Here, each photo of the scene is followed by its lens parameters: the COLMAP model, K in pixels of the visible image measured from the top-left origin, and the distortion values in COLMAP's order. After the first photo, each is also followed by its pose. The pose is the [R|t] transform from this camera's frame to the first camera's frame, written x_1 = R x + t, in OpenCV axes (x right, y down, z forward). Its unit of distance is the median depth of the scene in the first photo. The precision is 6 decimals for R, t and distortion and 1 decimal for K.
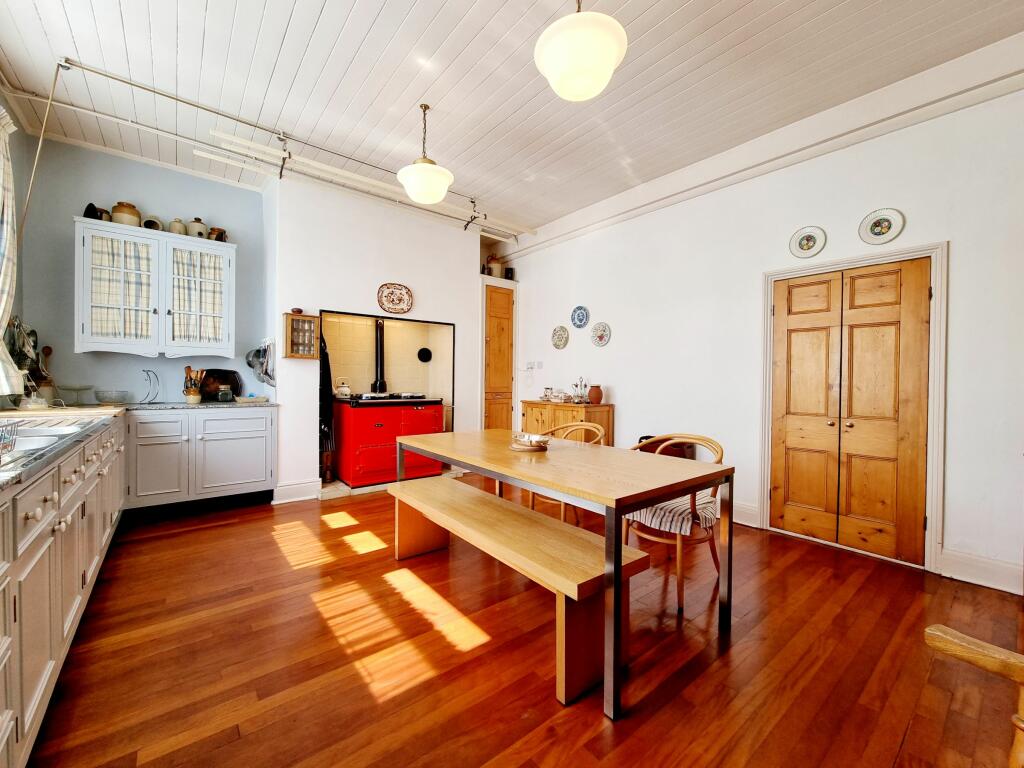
lens RADIAL K [[419.2, 0, 514.7], [0, 419.2, 387.0], [0, 0, 1]] dist [-0.004617, 0.000047]
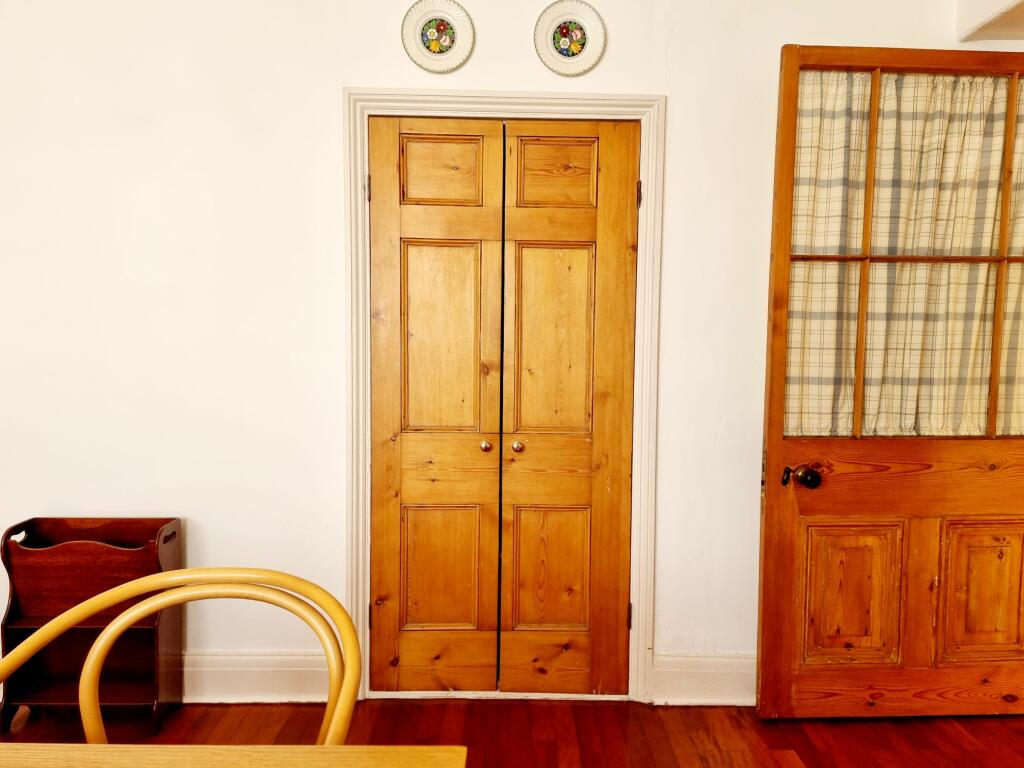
lens RADIAL K [[726.7, 0, 515.8], [0, 726.7, 383.3], [0, 0, 1]] dist [0.073779, -0.049380]
pose [[0.612962, -0.058534, 0.787941, 0.128207], [0.005762, 0.997557, 0.069623, -0.041169], [-0.790091, -0.038136, 0.611802, 0.464606]]
